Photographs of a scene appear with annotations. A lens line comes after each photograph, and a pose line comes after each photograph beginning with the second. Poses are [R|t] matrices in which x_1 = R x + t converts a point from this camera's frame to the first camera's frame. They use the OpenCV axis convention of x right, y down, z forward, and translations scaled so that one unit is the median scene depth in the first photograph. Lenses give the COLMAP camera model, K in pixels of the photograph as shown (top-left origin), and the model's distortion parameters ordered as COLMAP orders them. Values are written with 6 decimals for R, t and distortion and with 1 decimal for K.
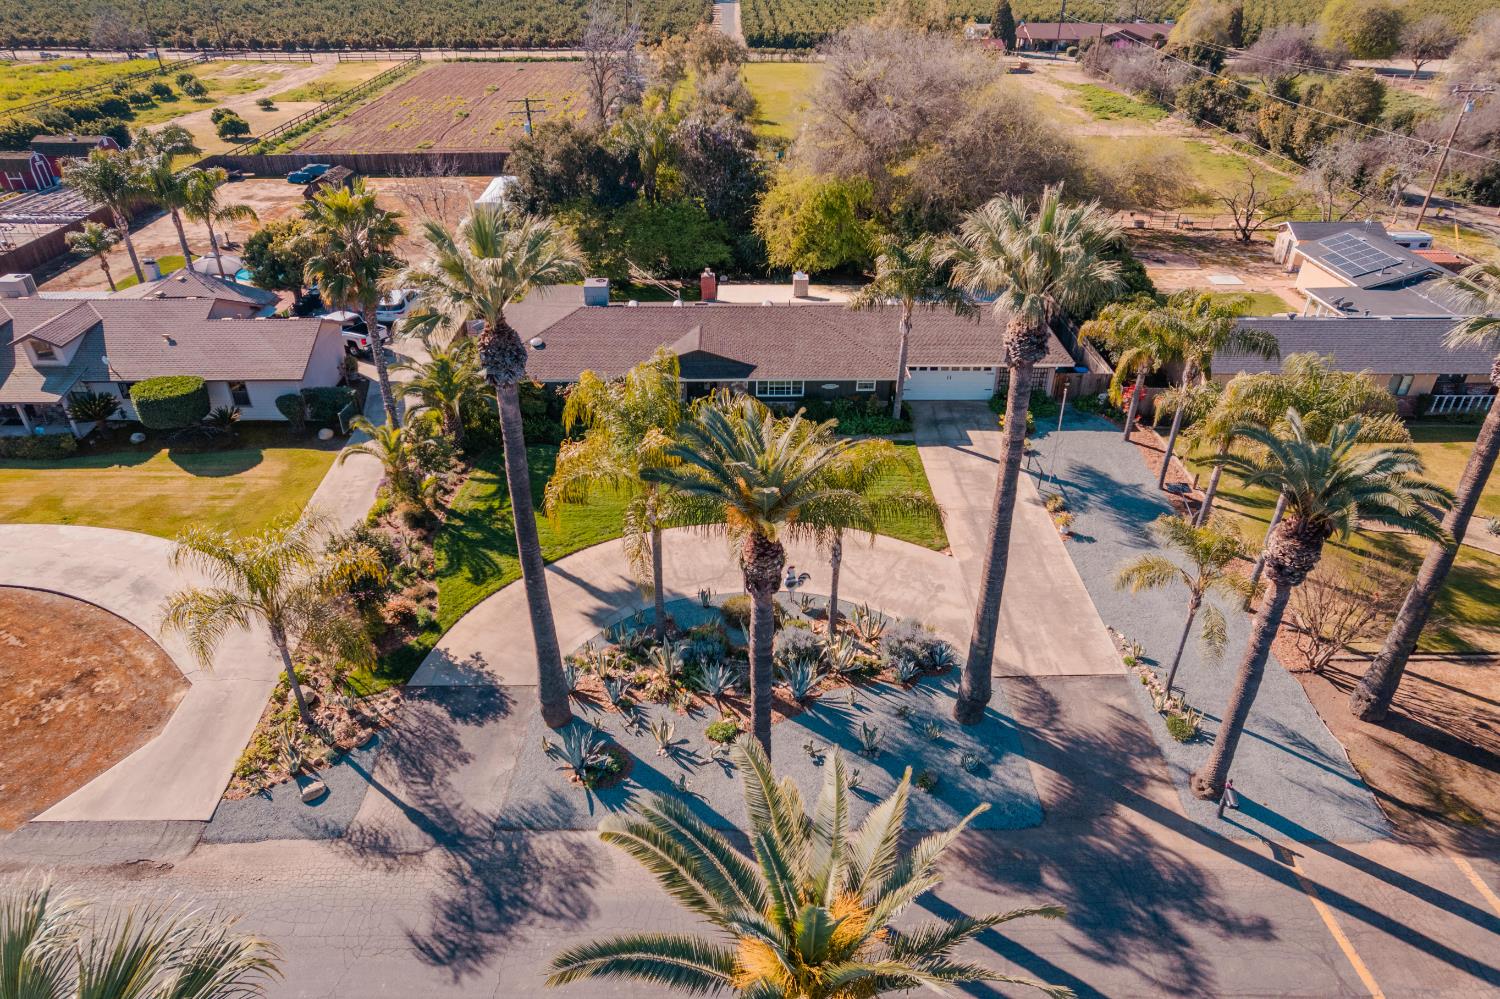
lens RADIAL K [[960.7, 0, 750.5], [0, 960.7, 502.9], [0, 0, 1]] dist [-0.074347, 0.068988]
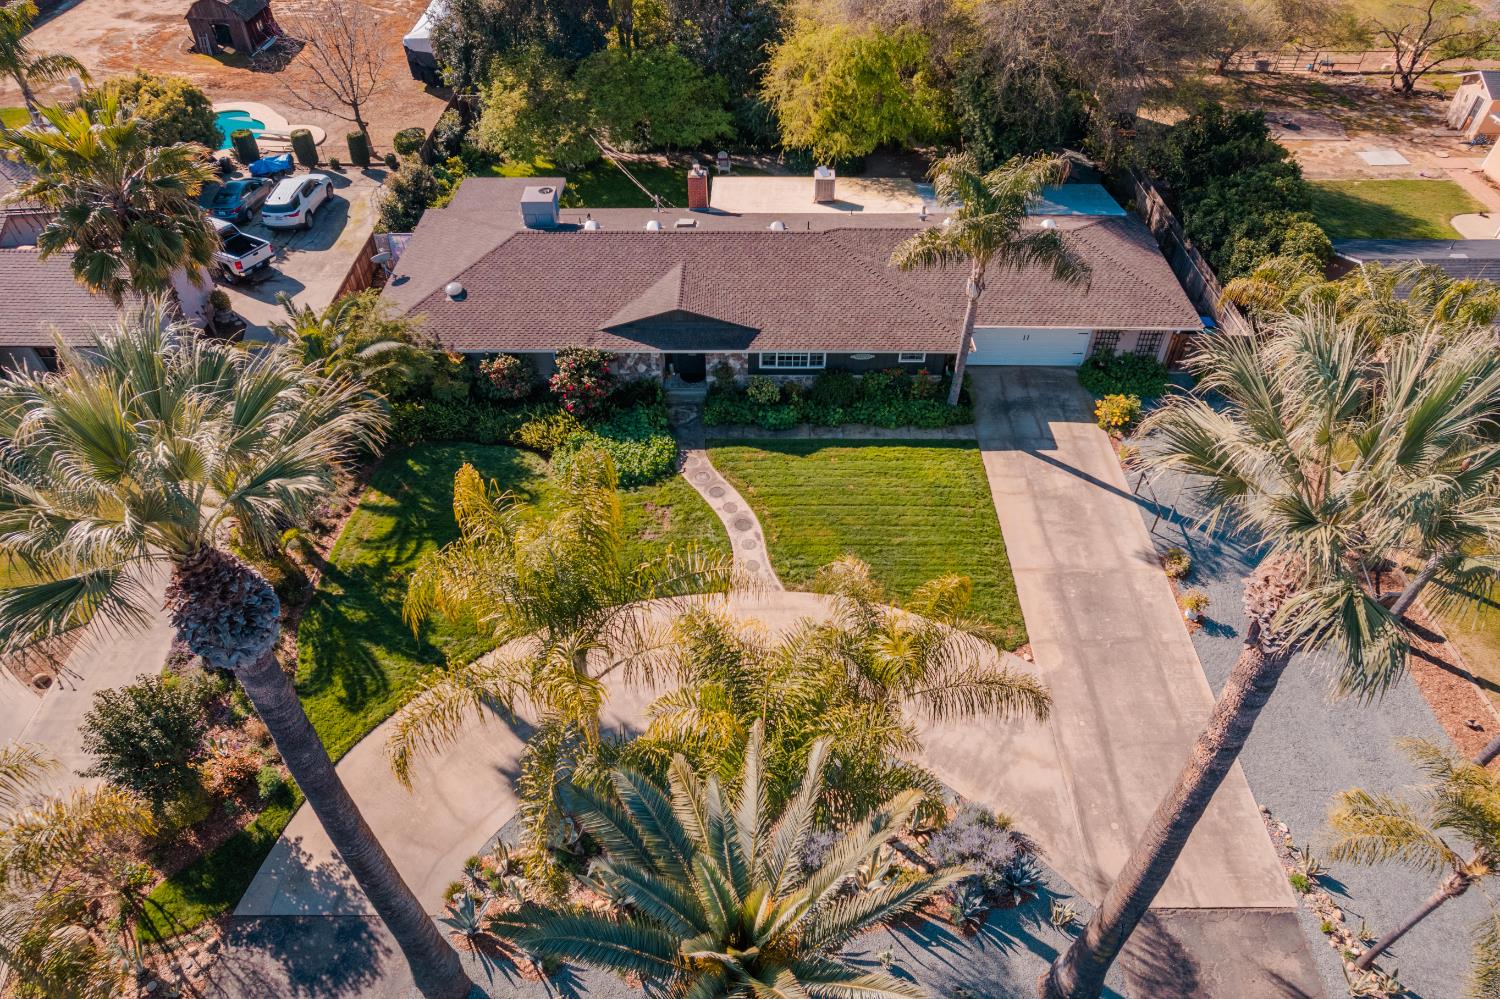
lens RADIAL K [[960.7, 0, 746.8], [0, 960.7, 497.0], [0, 0, 1]] dist [-0.074347, 0.068988]
pose [[0.999790, 0.012886, -0.015943, 0.009263], [-0.009444, 0.979806, 0.199727, -0.163426], [0.018194, -0.199534, 0.979722, 0.276961]]
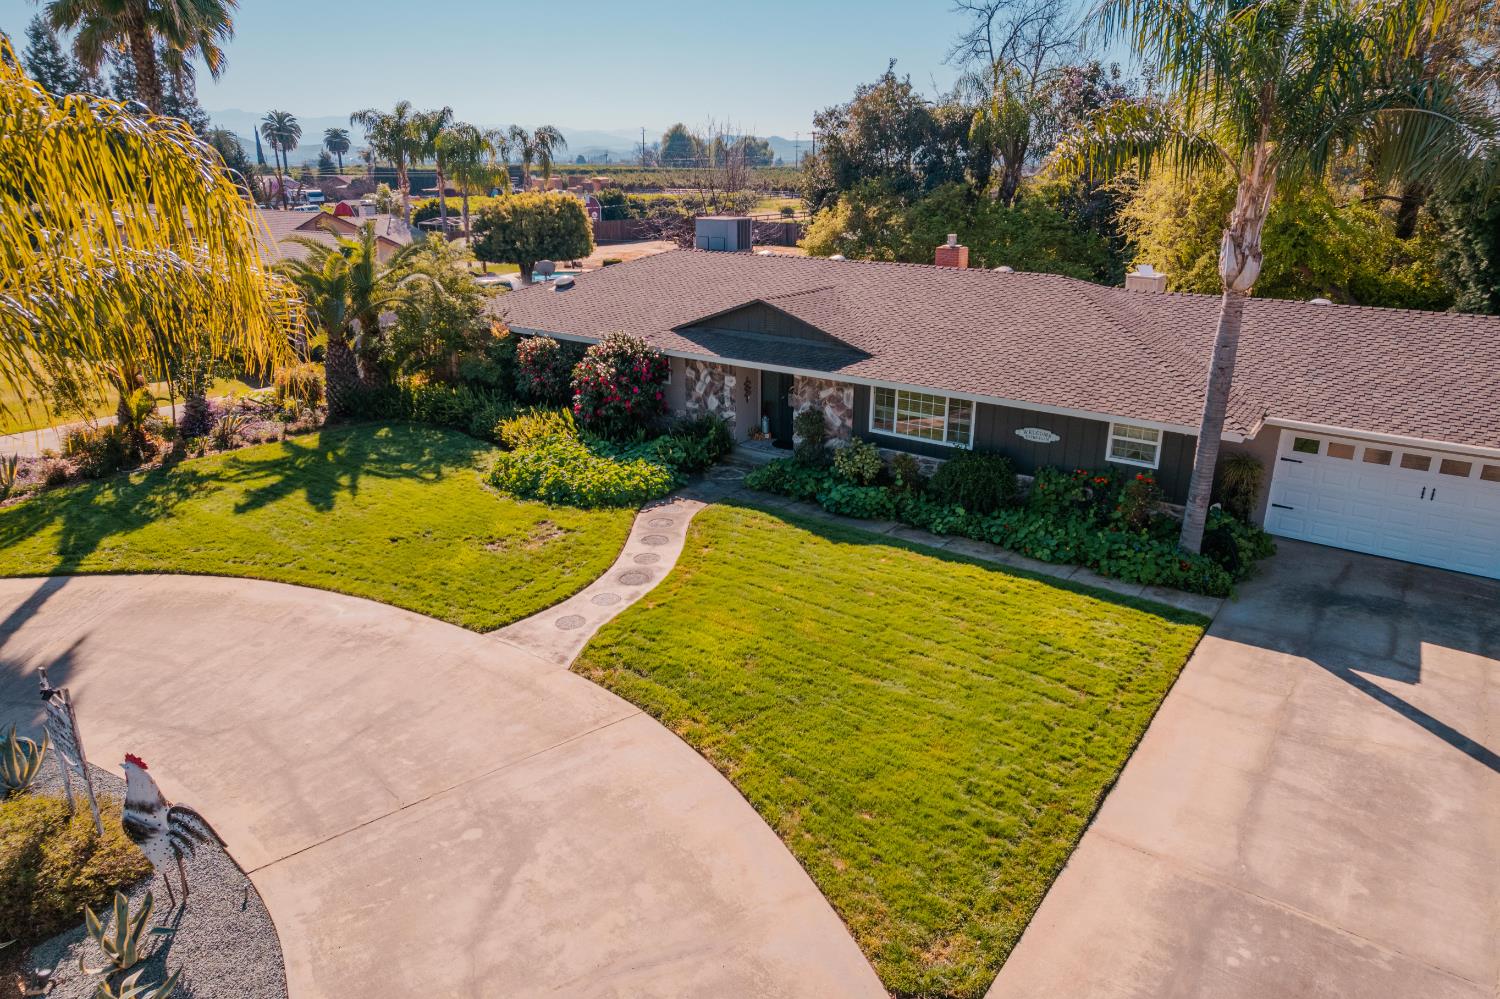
lens RADIAL K [[960.7, 0, 747.2], [0, 960.7, 497.5], [0, 0, 1]] dist [-0.074347, 0.068988]
pose [[0.791114, 0.199174, -0.578332, 0.220371], [-0.325980, 0.937327, -0.123105, -0.013467], [0.517567, 0.285915, 0.806459, 0.646970]]
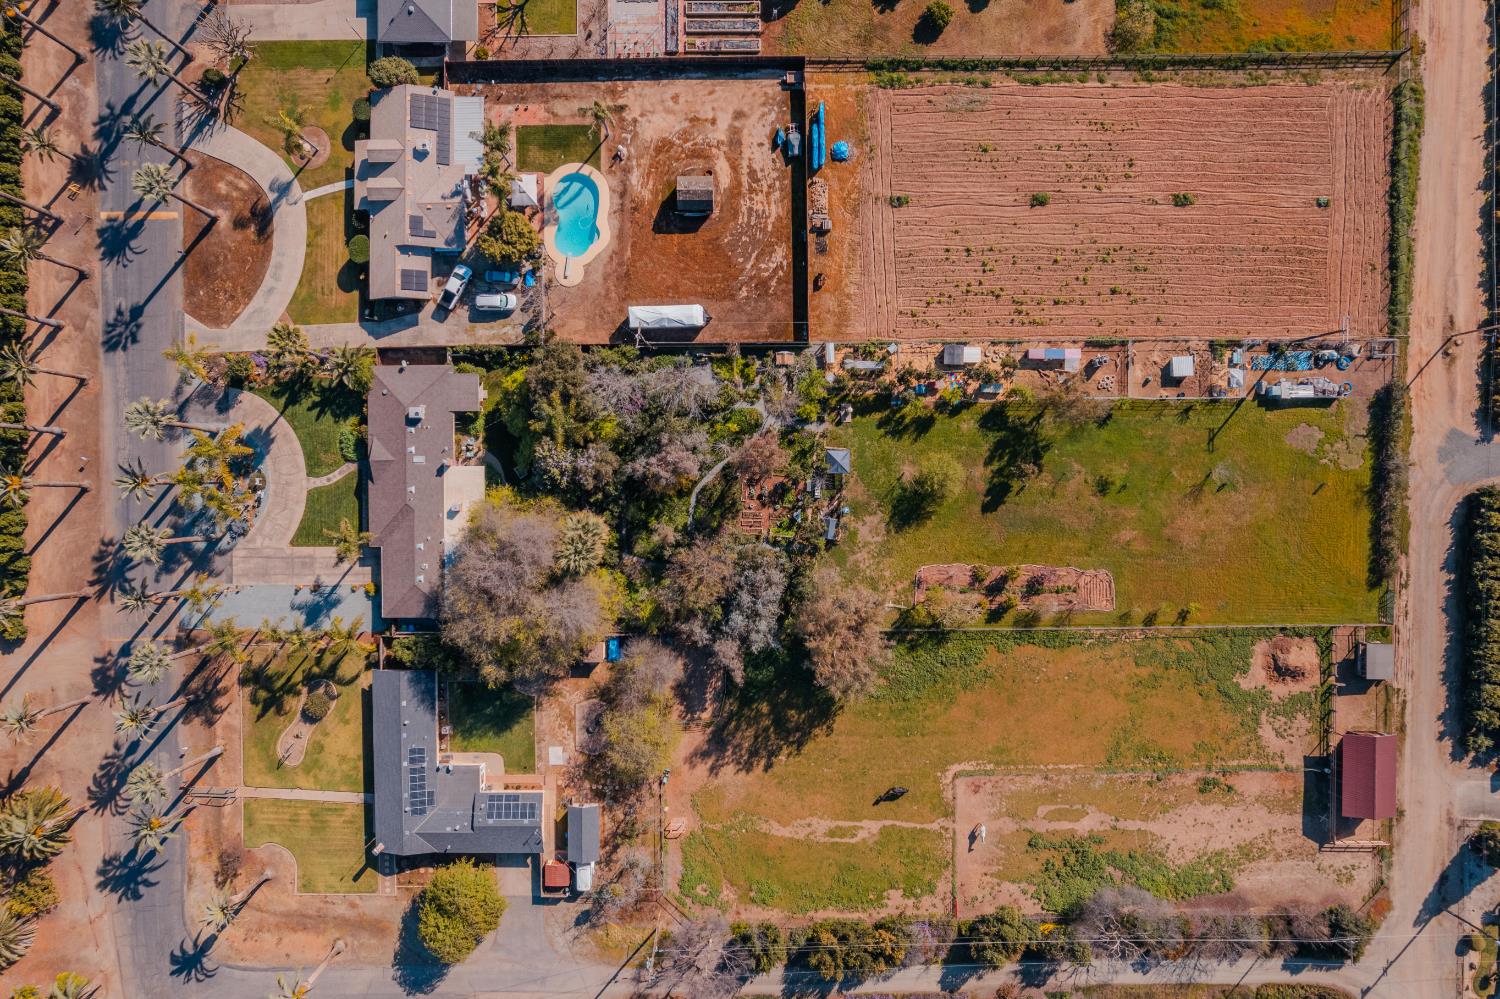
lens RADIAL K [[960.7, 0, 746.6], [0, 960.7, 488.2], [0, 0, 1]] dist [-0.074347, 0.068988]
pose [[-0.011016, 0.999822, 0.015334, -0.031588], [-0.540286, -0.018855, 0.841270, -2.706711], [0.841409, 0.000983, 0.540398, 0.486735]]
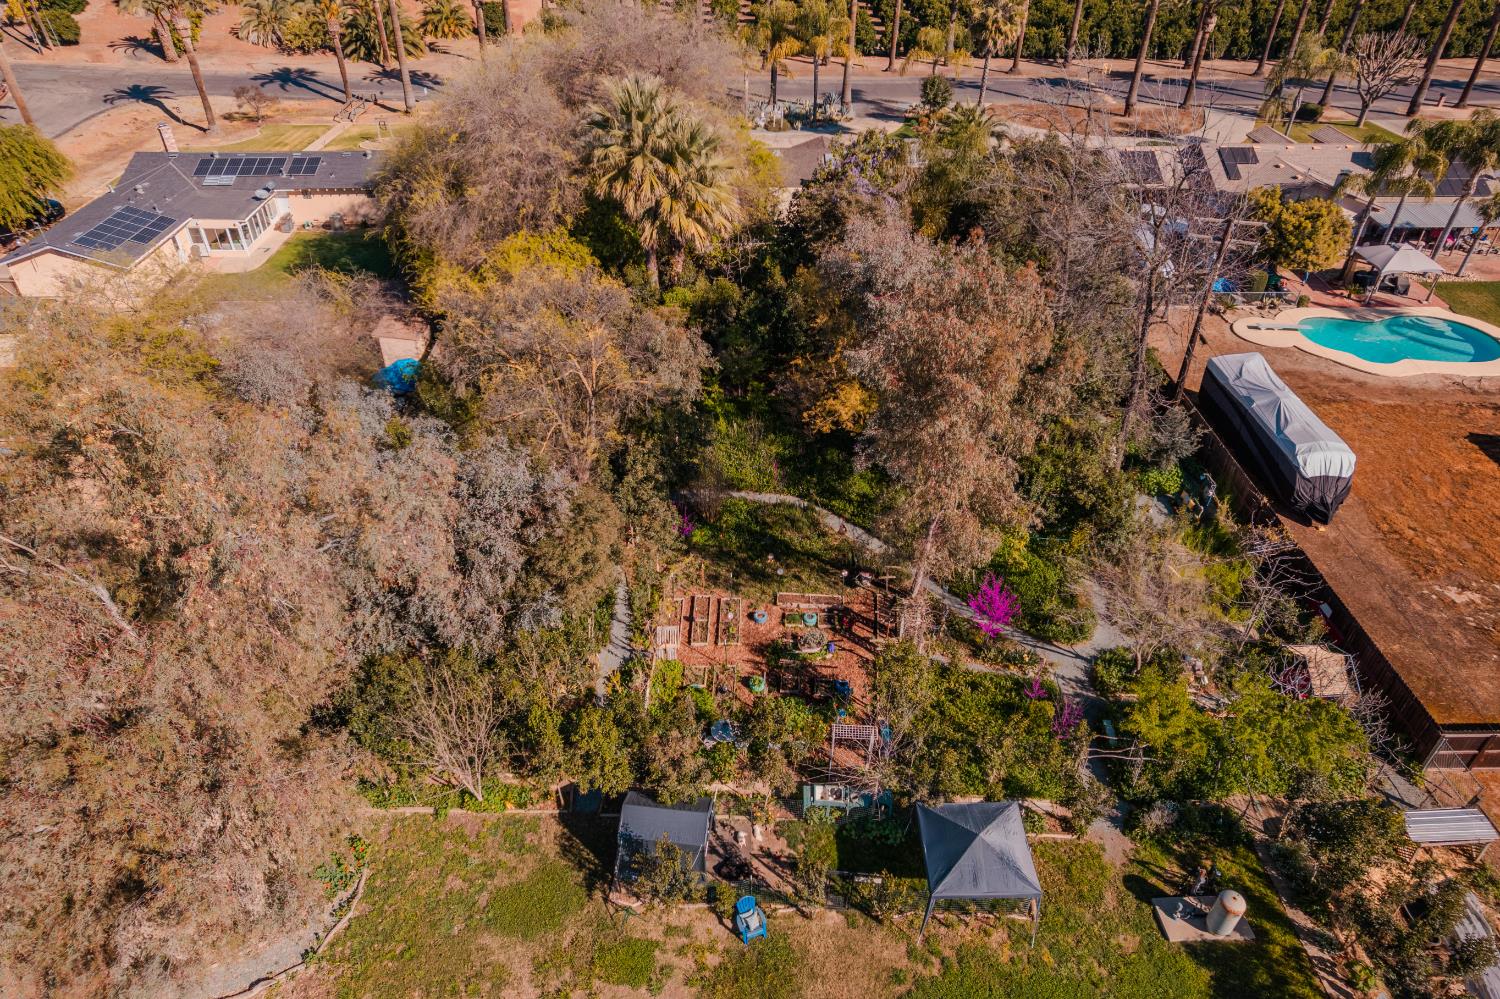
lens RADIAL K [[960.7, 0, 754.3], [0, 960.7, 490.7], [0, 0, 1]] dist [-0.074347, 0.068988]
pose [[-0.999955, 0.003849, -0.008708, 0.058037], [-0.006737, 0.360285, 0.932818, -1.376261], [0.006728, 0.932834, -0.360243, 1.954869]]
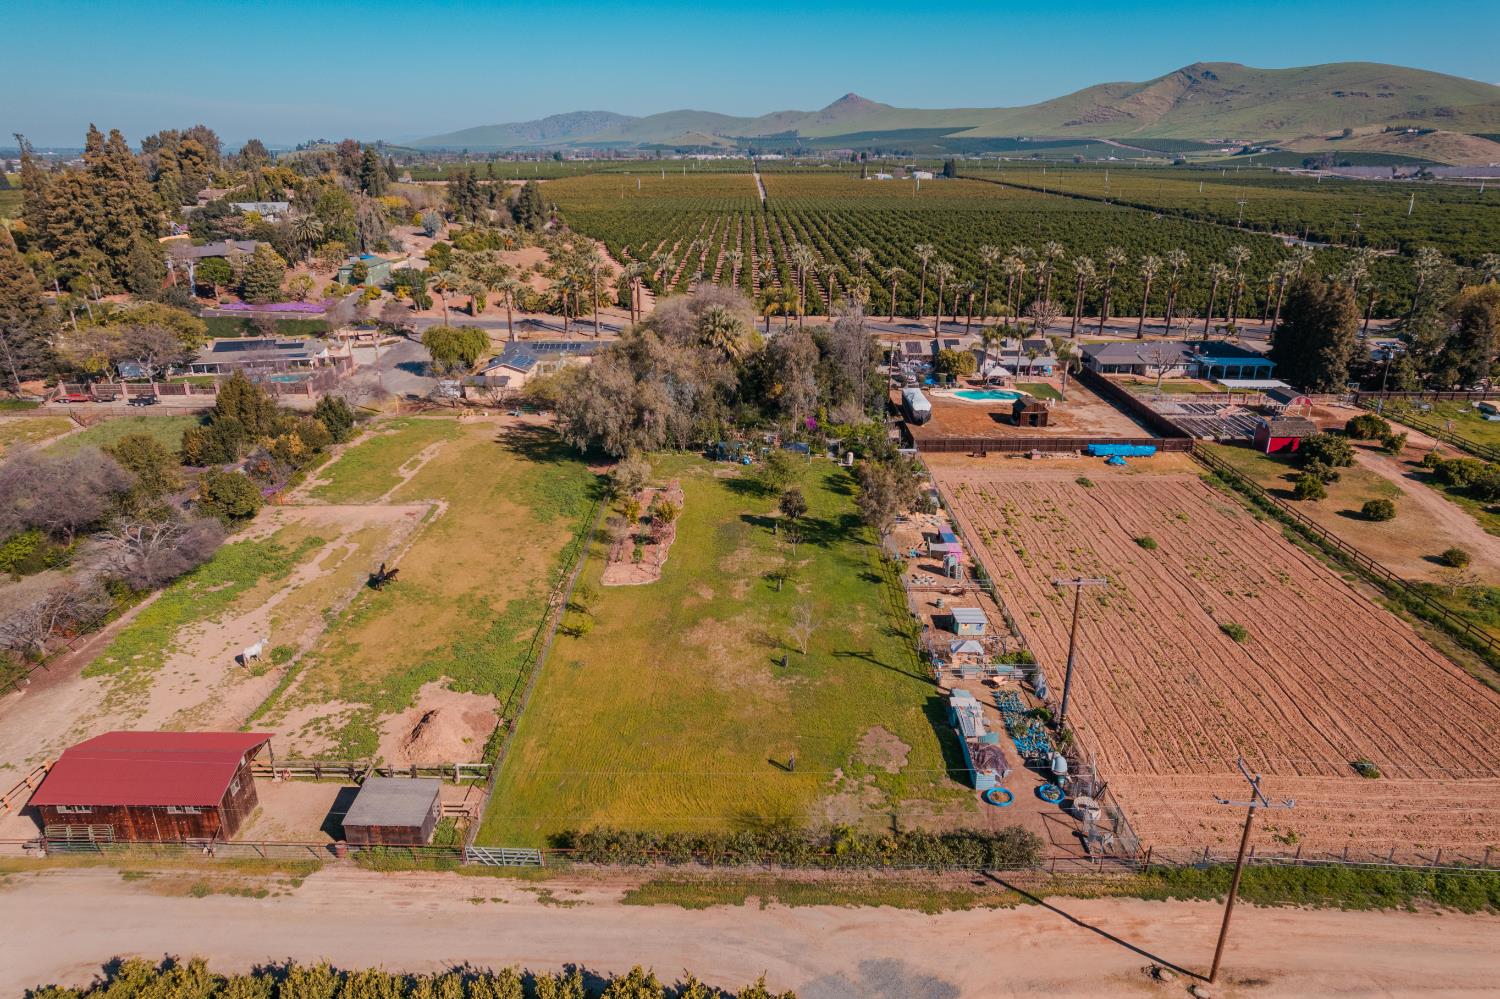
lens RADIAL K [[960.7, 0, 742.0], [0, 960.7, 502.5], [0, 0, 1]] dist [-0.074347, 0.068988]
pose [[-0.999703, -0.003483, 0.024128, 0.011912], [0.017280, 0.596862, 0.802158, -2.624782], [-0.017195, 0.802337, -0.596624, 3.445426]]
